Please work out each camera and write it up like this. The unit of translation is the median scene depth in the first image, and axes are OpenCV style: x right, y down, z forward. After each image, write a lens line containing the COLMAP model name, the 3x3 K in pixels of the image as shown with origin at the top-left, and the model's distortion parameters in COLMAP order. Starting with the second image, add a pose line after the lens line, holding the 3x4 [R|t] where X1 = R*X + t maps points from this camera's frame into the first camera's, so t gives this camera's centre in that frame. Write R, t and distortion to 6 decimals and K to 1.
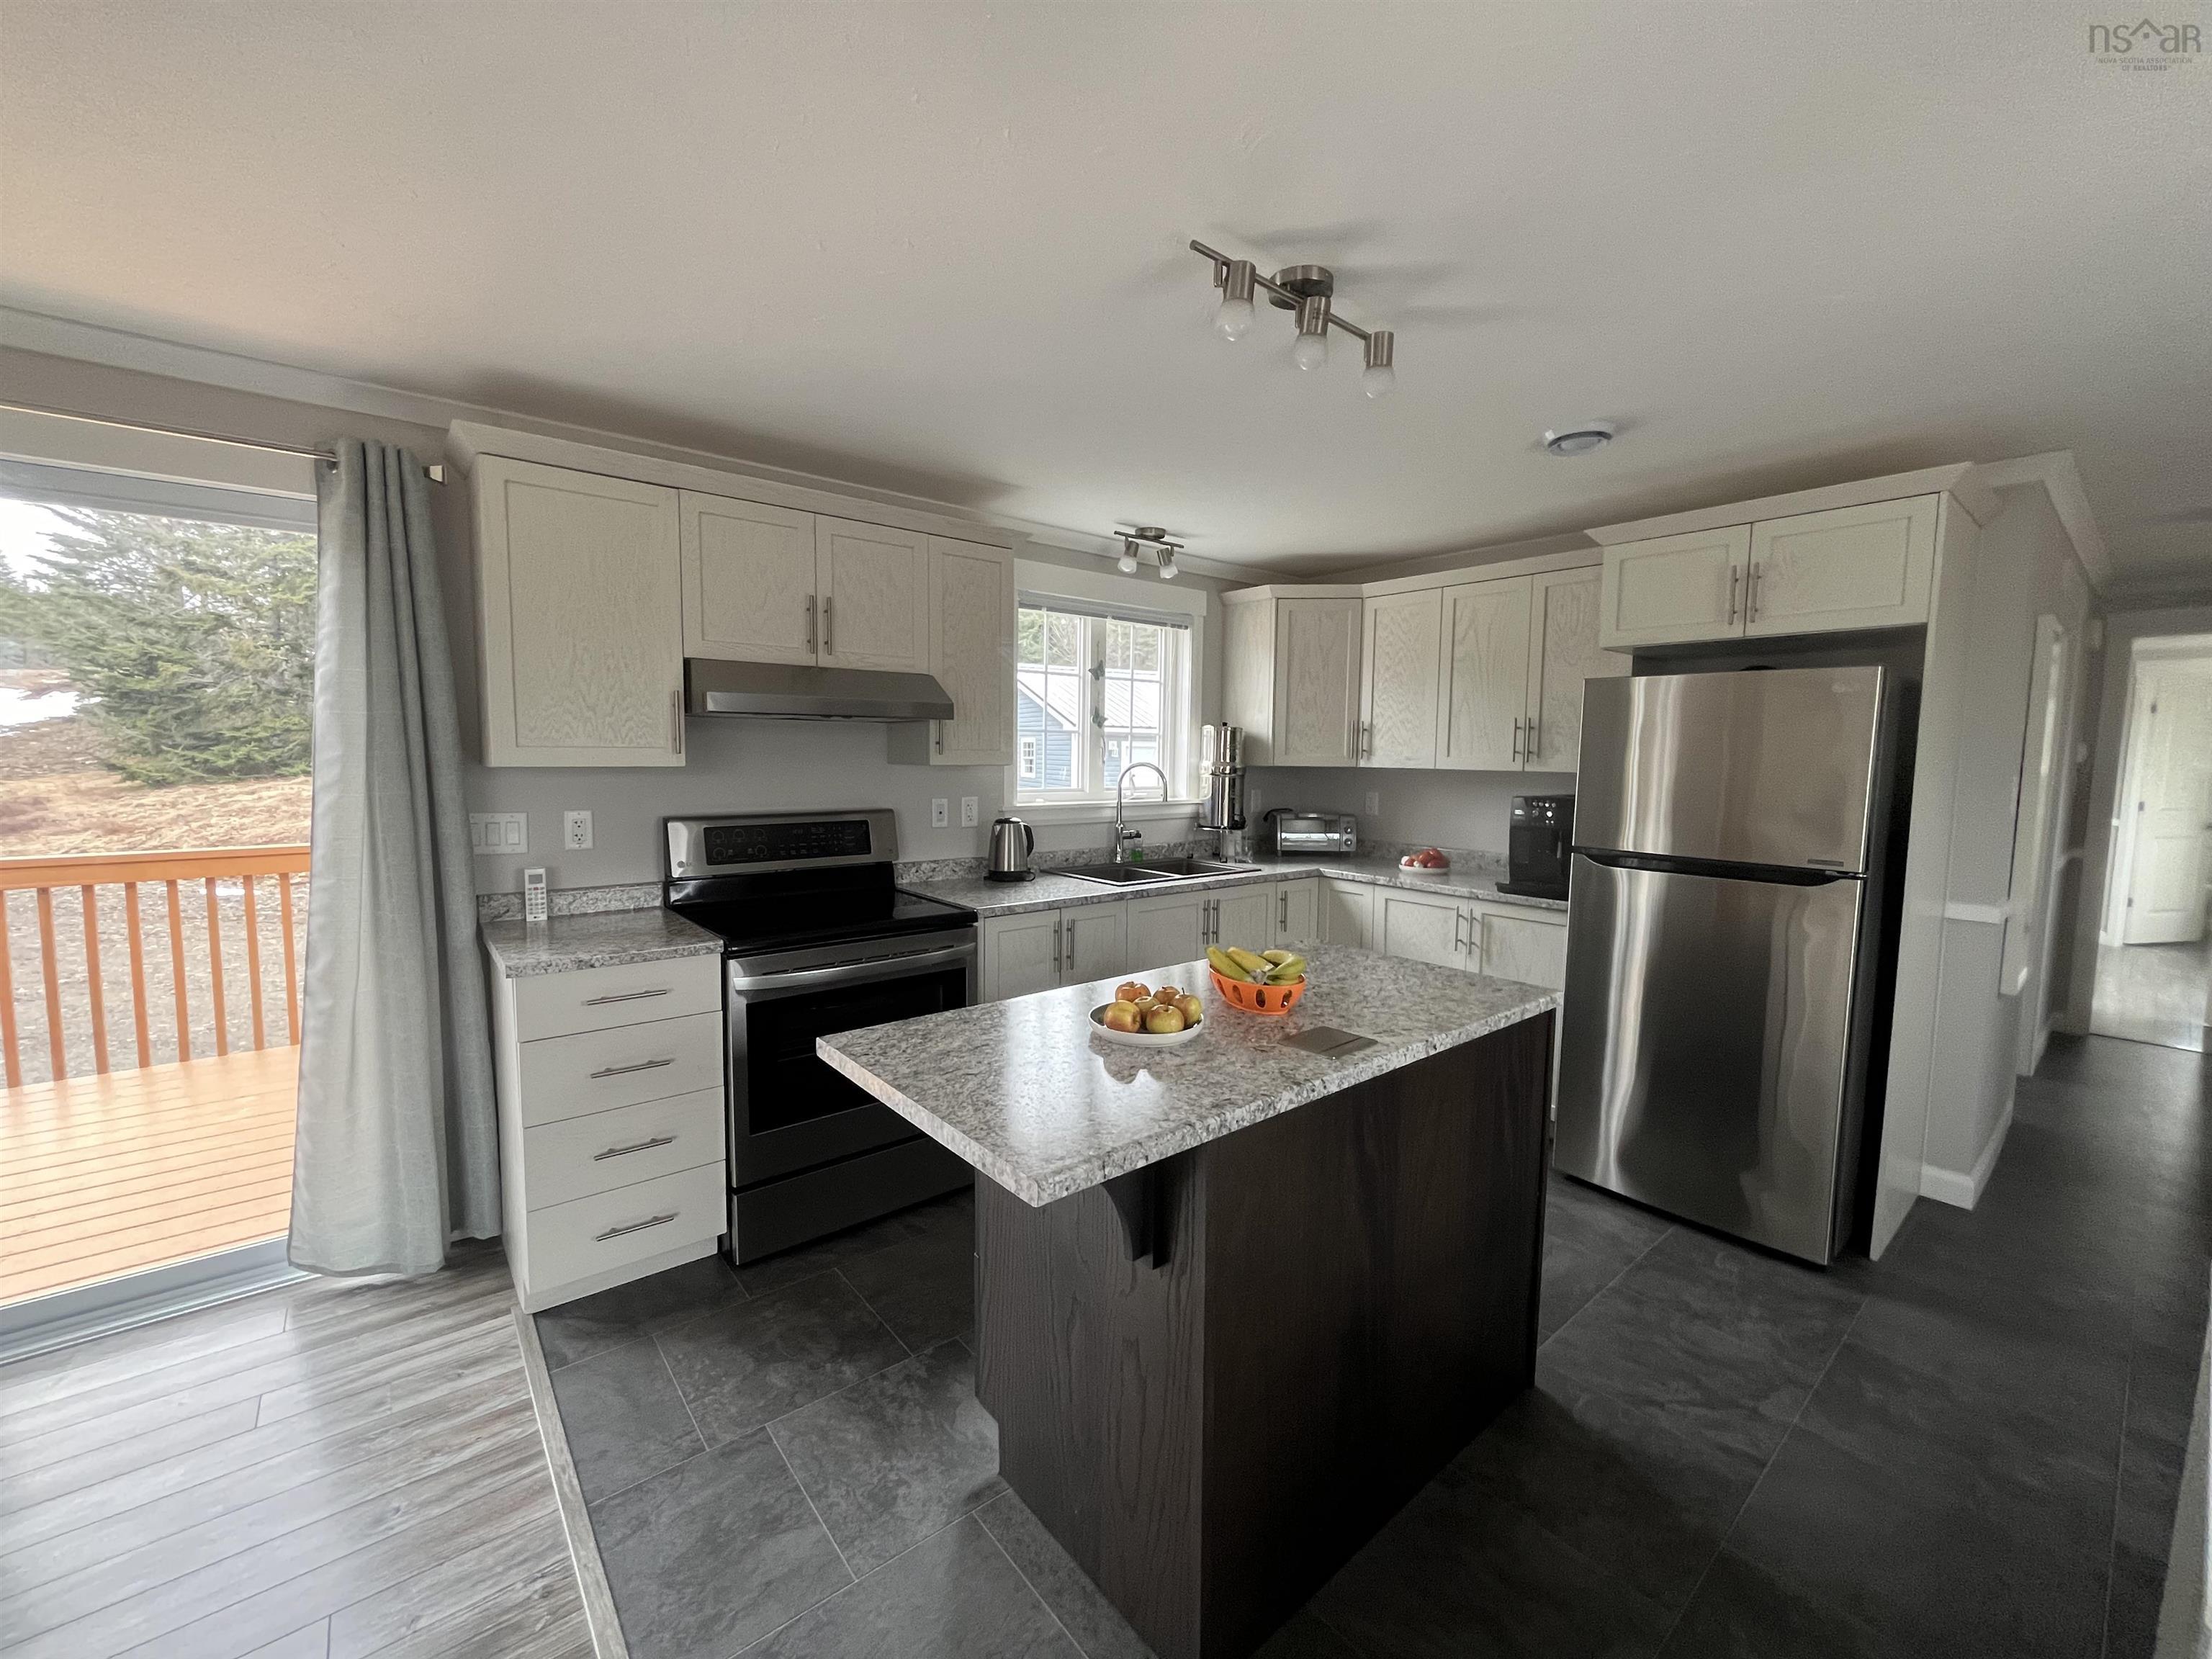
lens RADIAL K [[891.5, 0, 1110.7], [0, 891.5, 825.6], [0, 0, 1]] dist [-0.001382, -0.000768]
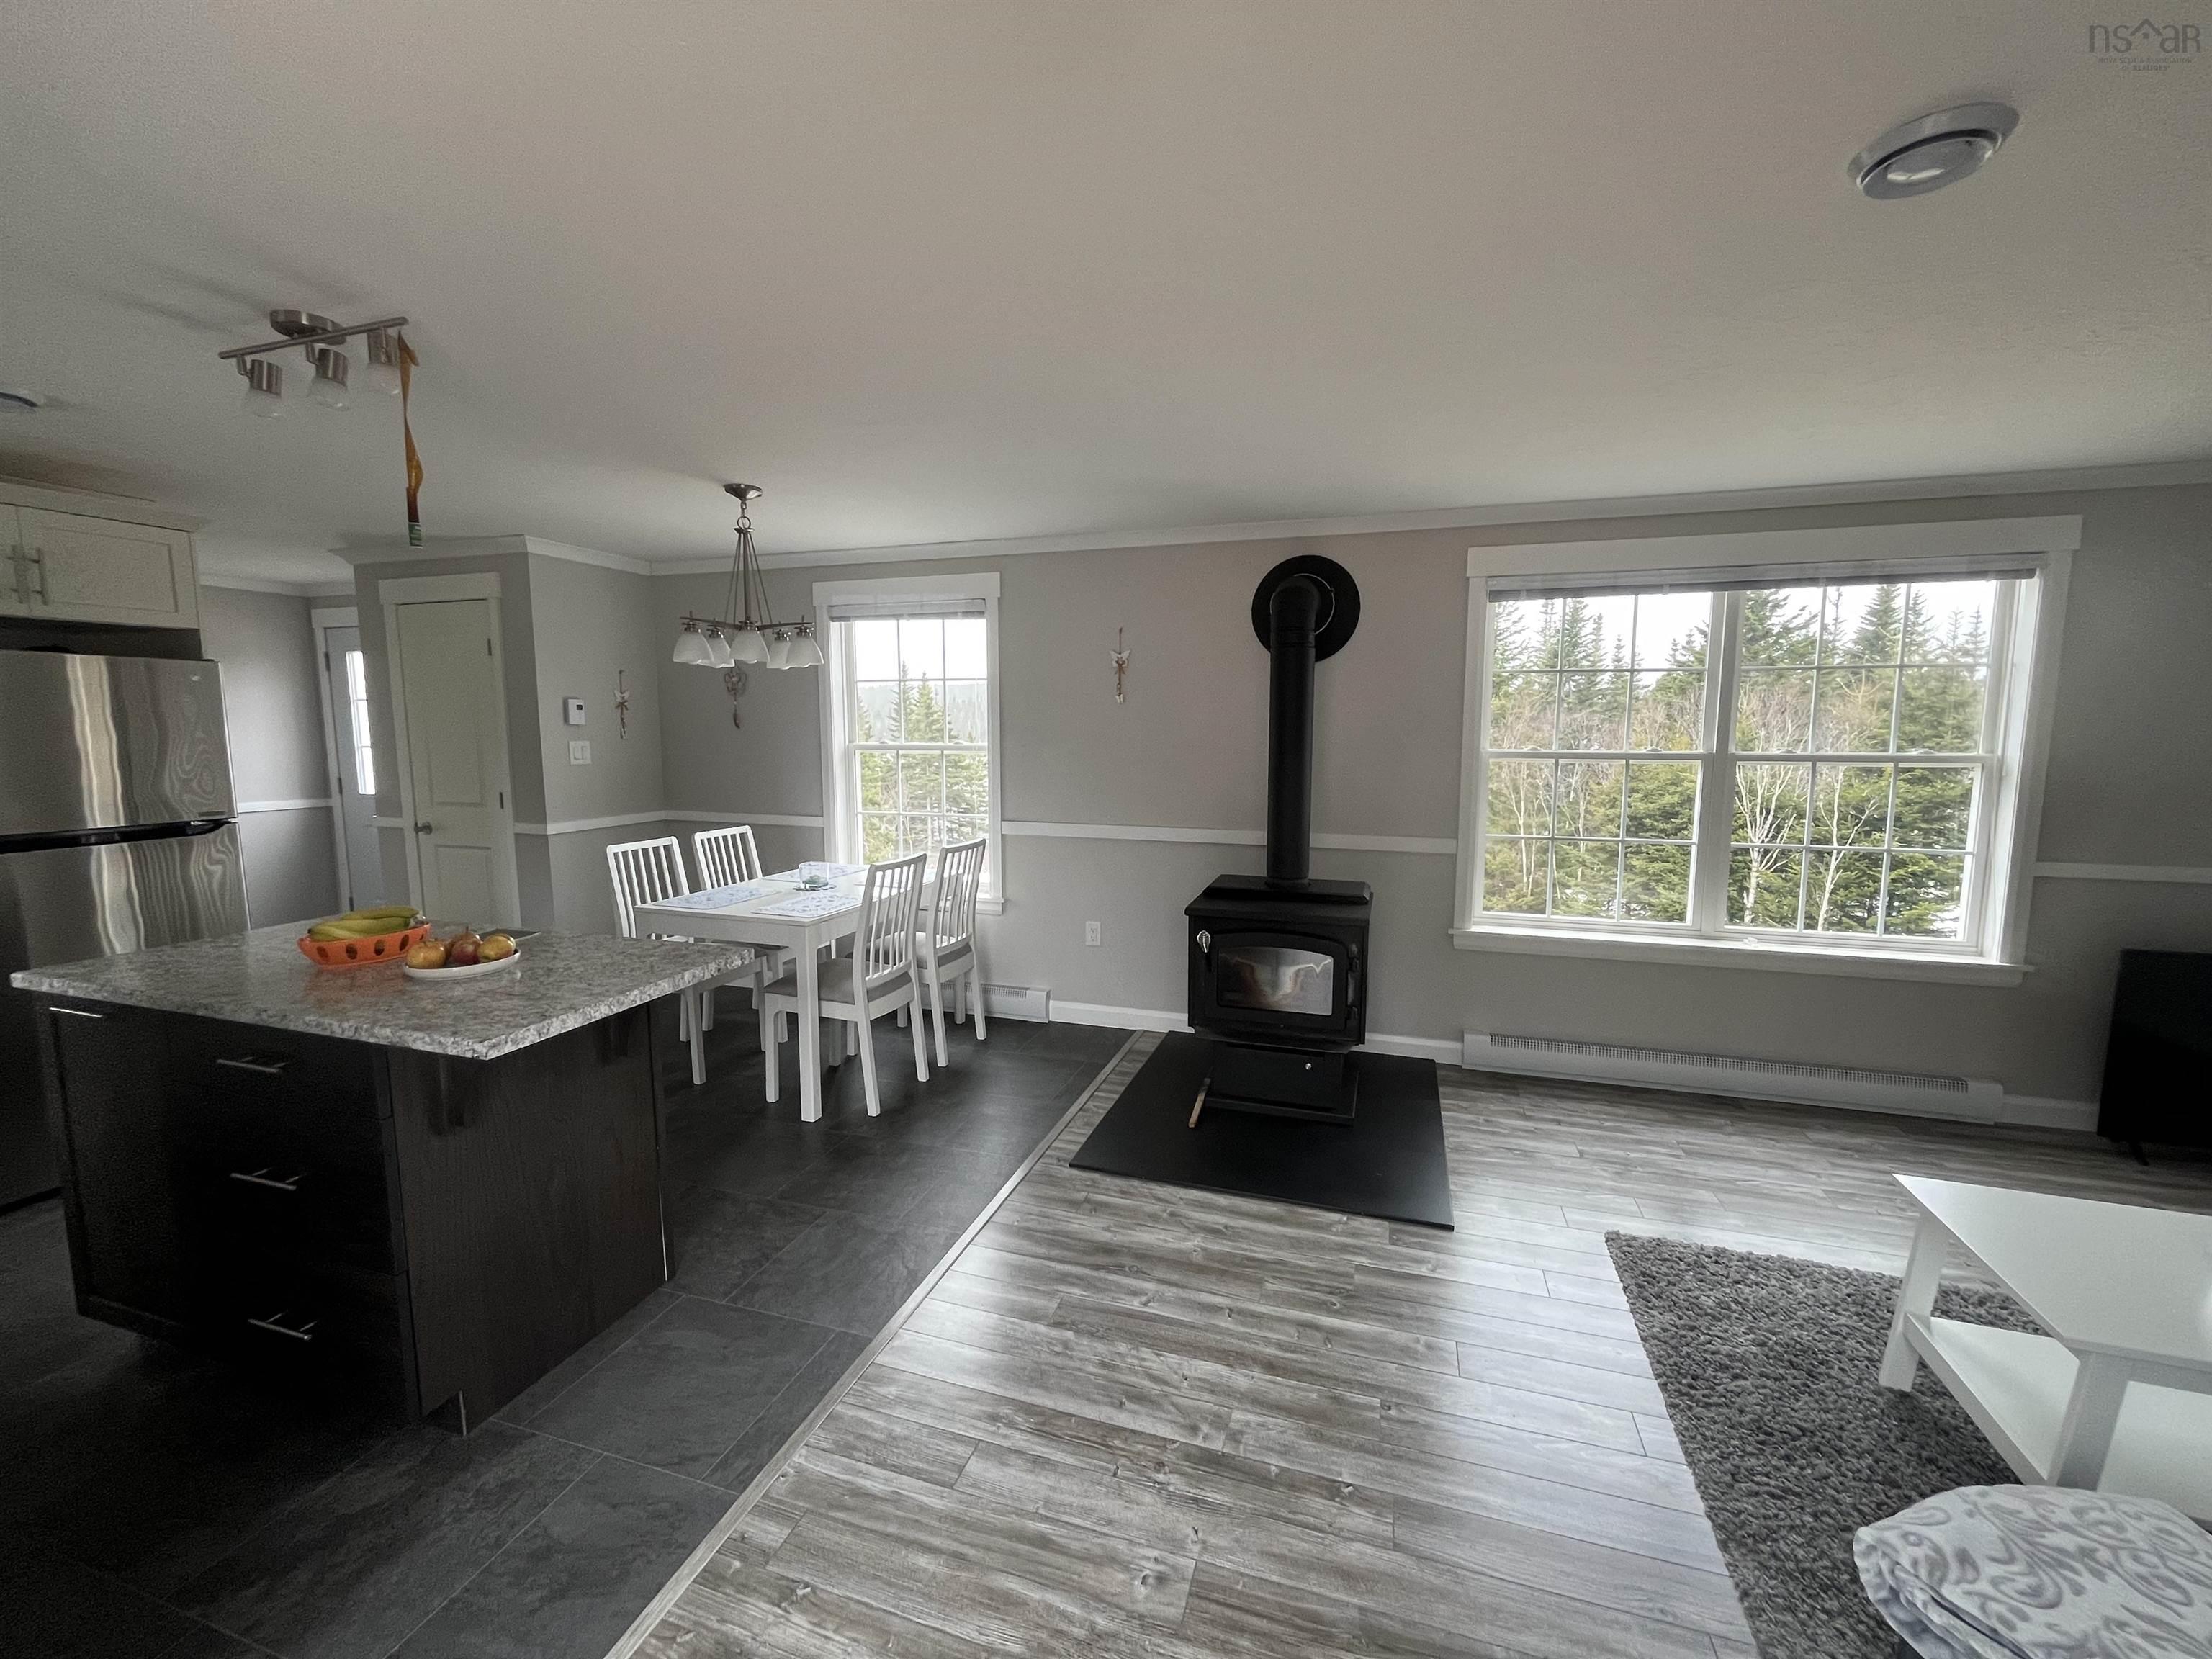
lens RADIAL K [[891.5, 0, 1110.7], [0, 891.5, 825.6], [0, 0, 1]] dist [-0.001382, -0.000768]
pose [[-0.540834, -0.107812, 0.834192, -0.851749], [0.065416, 0.983357, 0.169501, -0.064857], [-0.838582, 0.146241, -0.524780, 0.520501]]
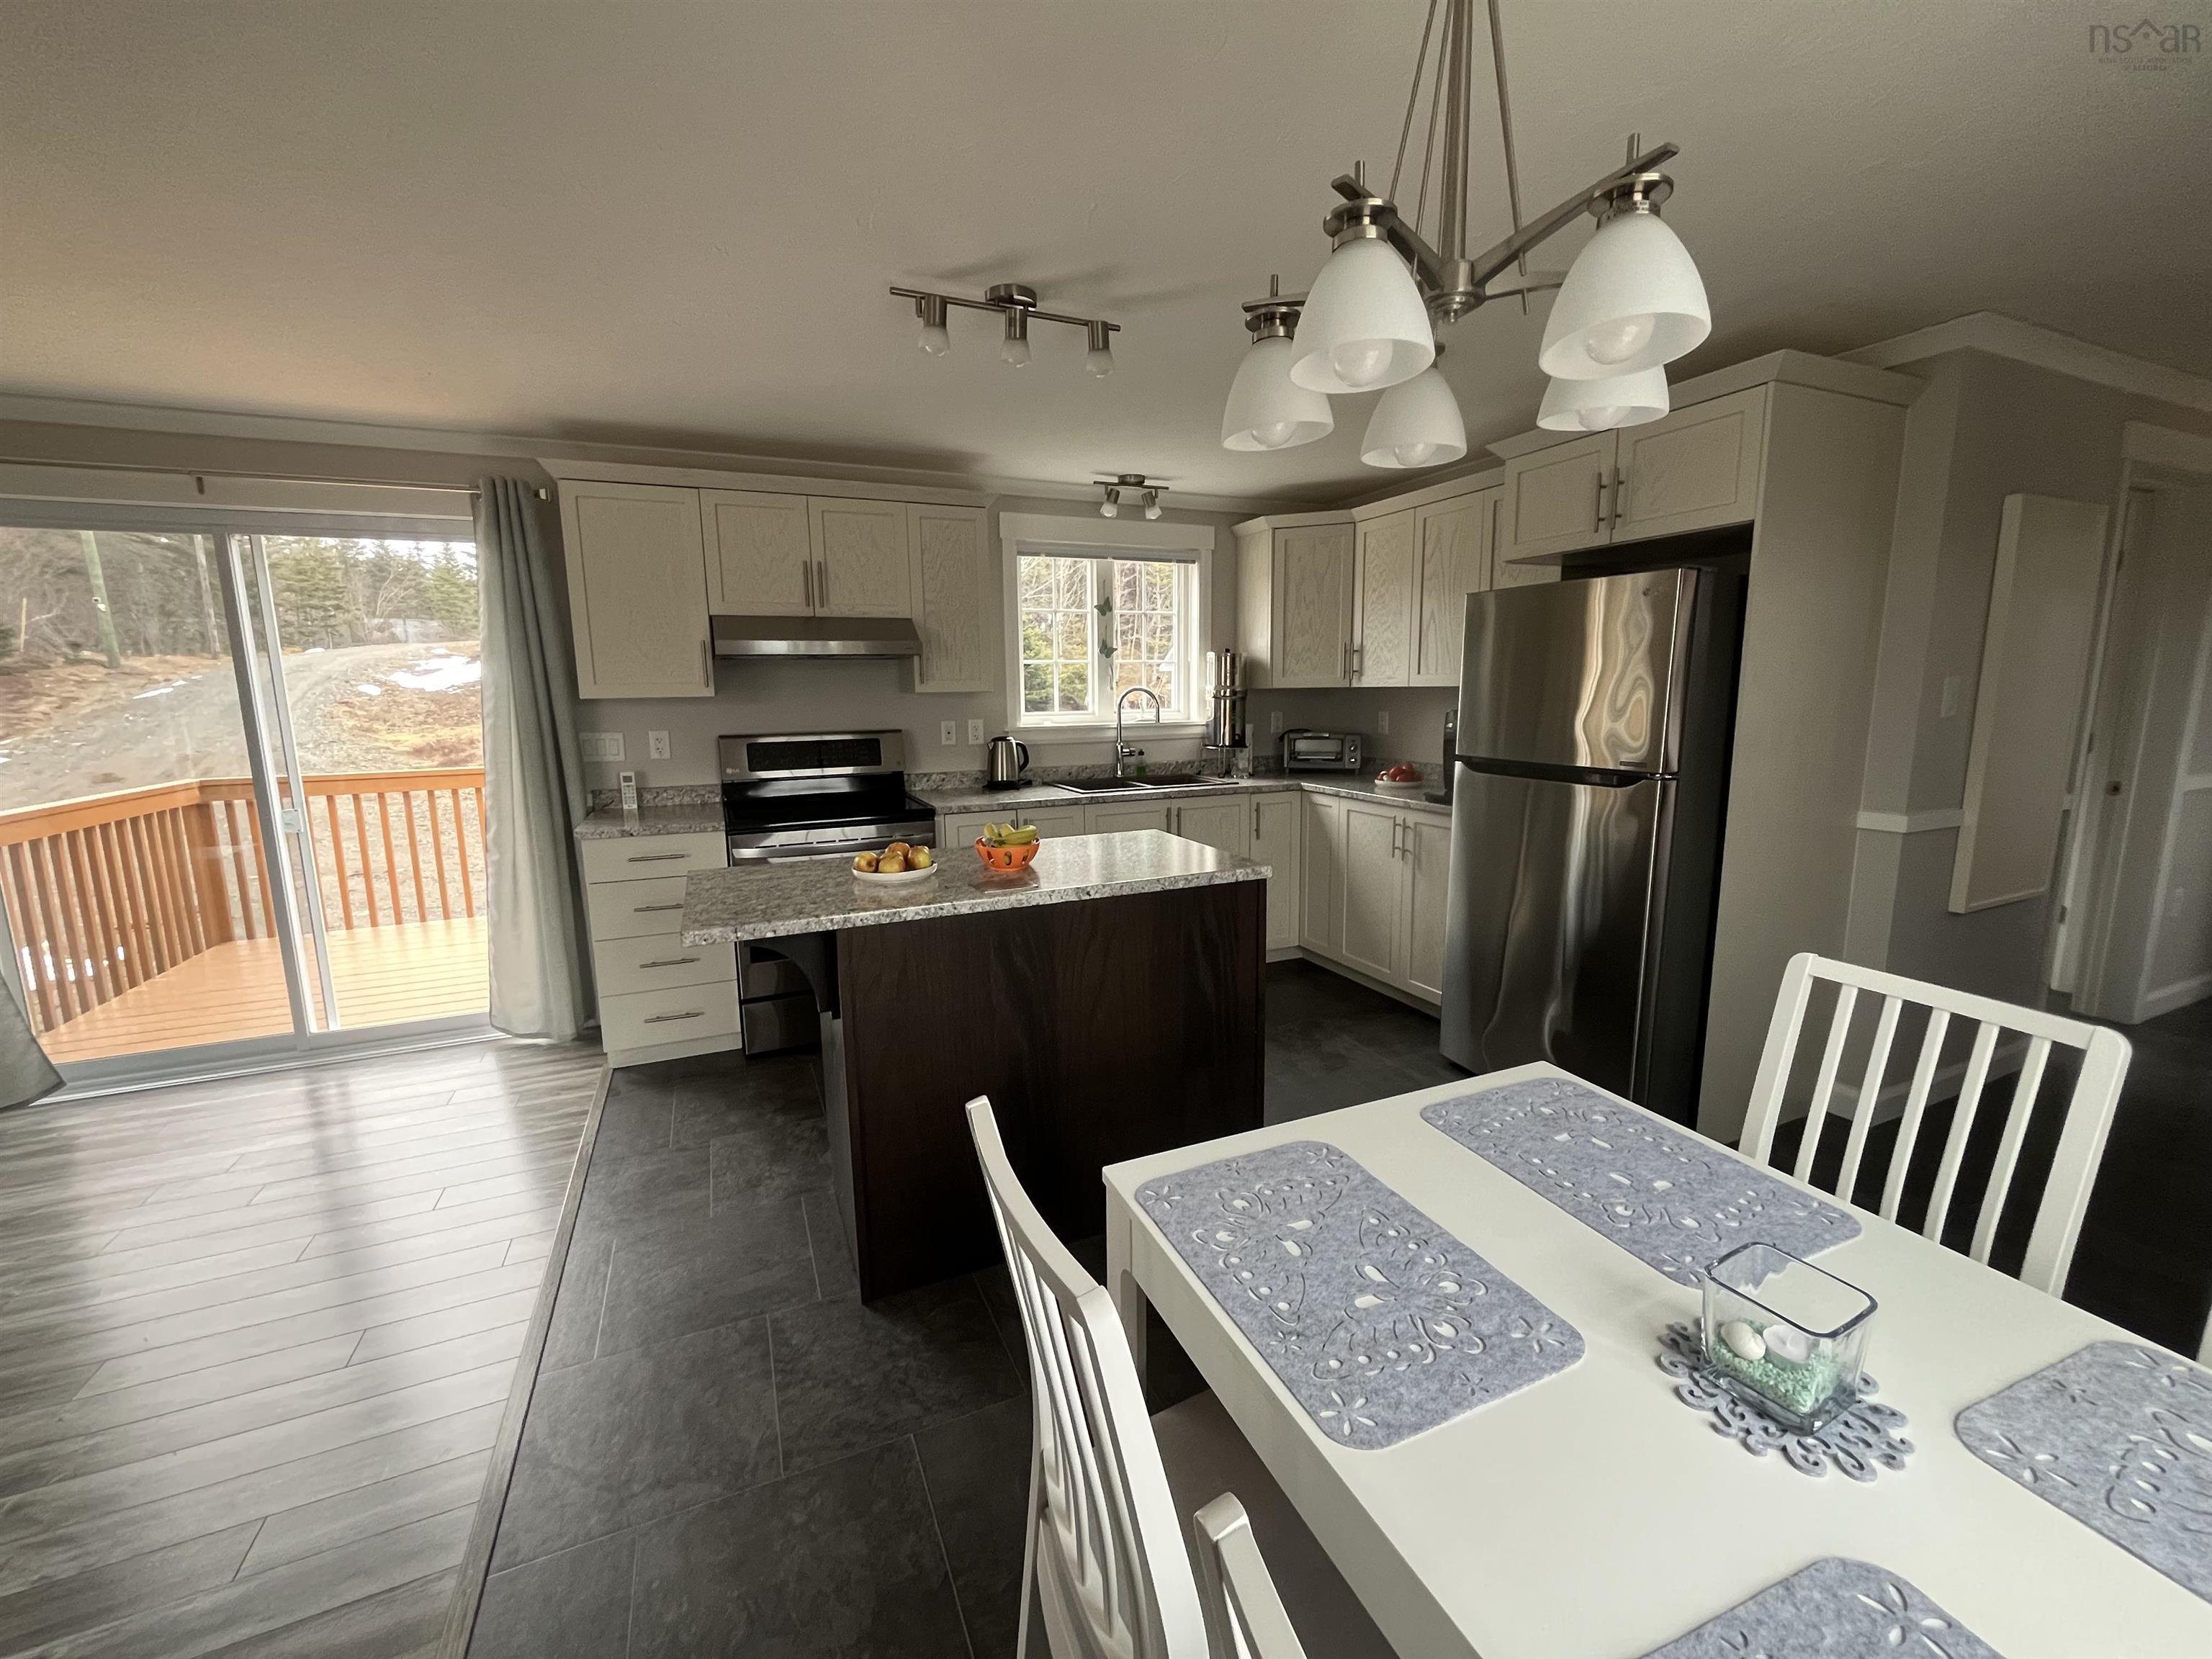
lens RADIAL K [[891.5, 0, 1110.7], [0, 891.5, 825.6], [0, 0, 1]] dist [-0.001382, -0.000768]
pose [[0.962326, 0.016632, -0.271388, 0.443143], [0.002707, 0.997492, 0.070732, 0.033051], [0.271884, -0.068802, 0.959868, -0.142593]]
